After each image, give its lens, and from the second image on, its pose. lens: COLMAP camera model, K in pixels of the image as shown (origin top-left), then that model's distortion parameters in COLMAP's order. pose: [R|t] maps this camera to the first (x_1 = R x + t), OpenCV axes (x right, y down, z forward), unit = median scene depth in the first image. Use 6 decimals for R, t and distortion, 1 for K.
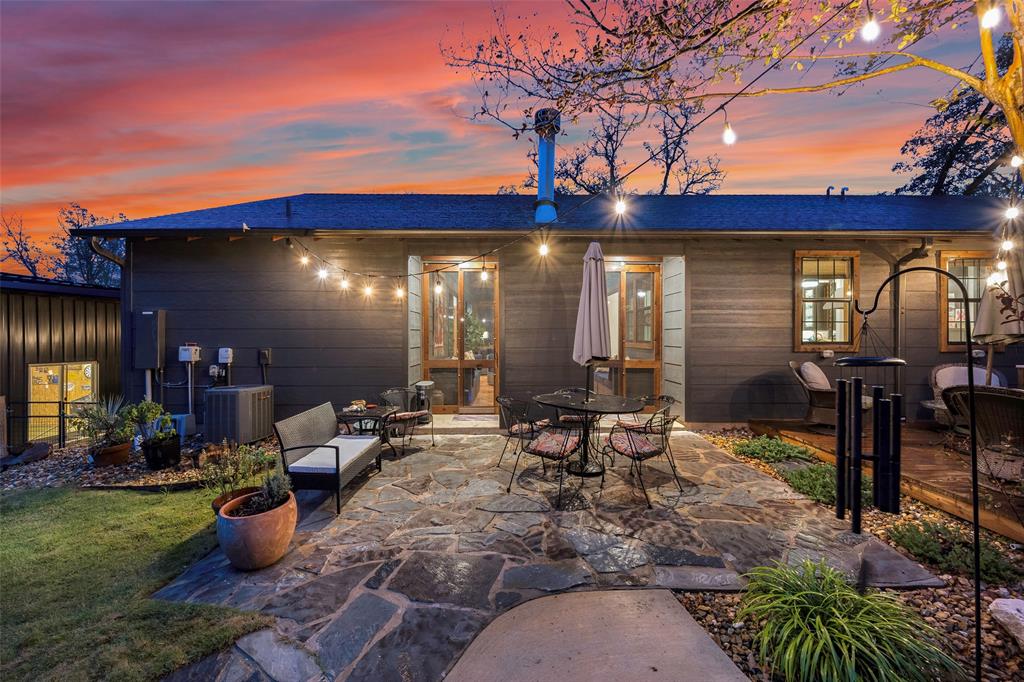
lens RADIAL K [[410.1, 0, 512.0], [0, 410.1, 341.0], [0, 0, 1]] dist [0.000379, 0.000058]
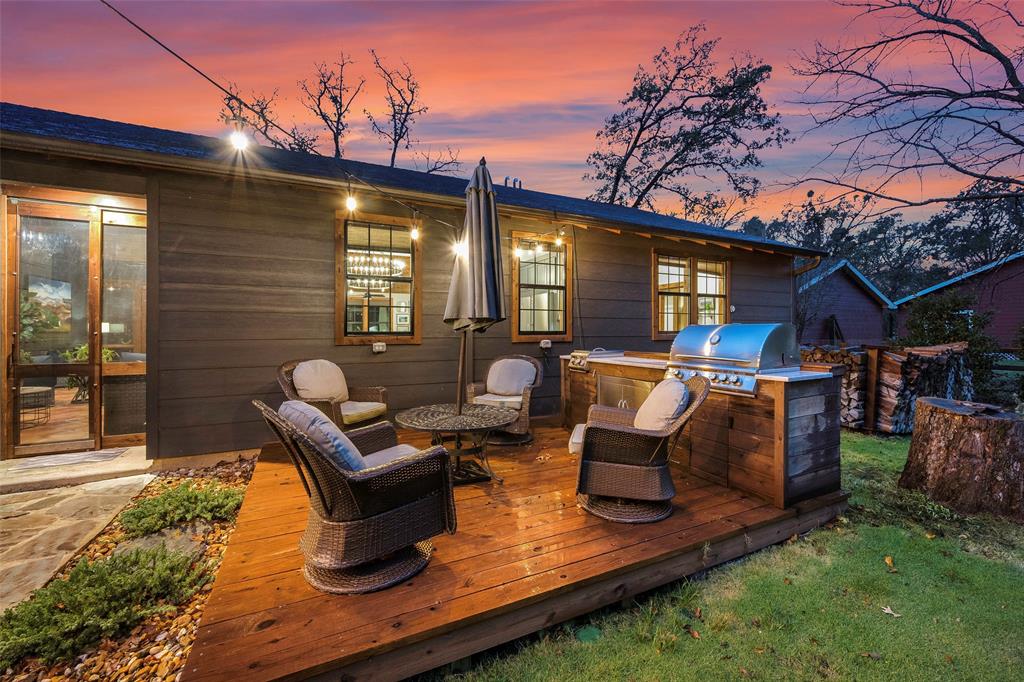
lens RADIAL K [[428.0, 0, 510.9], [0, 428.0, 329.0], [0, 0, 1]] dist [-0.000345, -0.000022]
pose [[0.893801, -0.001391, 0.448461, 0.624695], [0.009620, 0.999825, -0.016073, 0.011987], [-0.448360, 0.018680, 0.893658, 0.163775]]
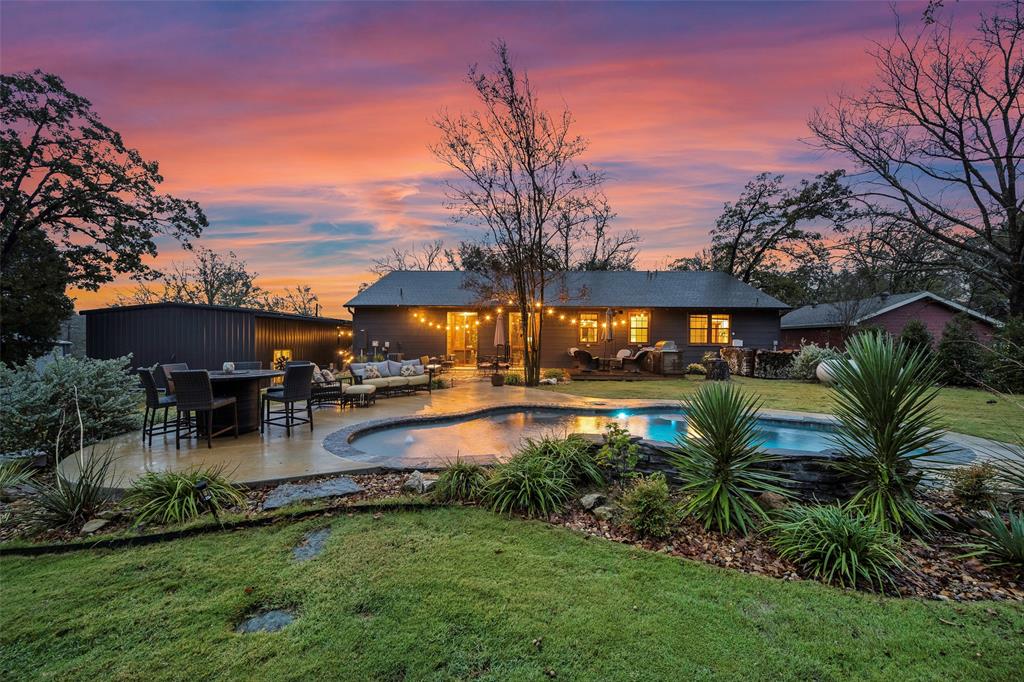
lens RADIAL K [[410.1, 0, 512.0], [0, 410.1, 341.0], [0, 0, 1]] dist [0.000379, 0.000058]
pose [[0.999419, 0.007335, -0.033290, 0.317451], [-0.007826, 0.999862, -0.014641, 0.041633], [0.033178, 0.014893, 0.999338, -1.933648]]
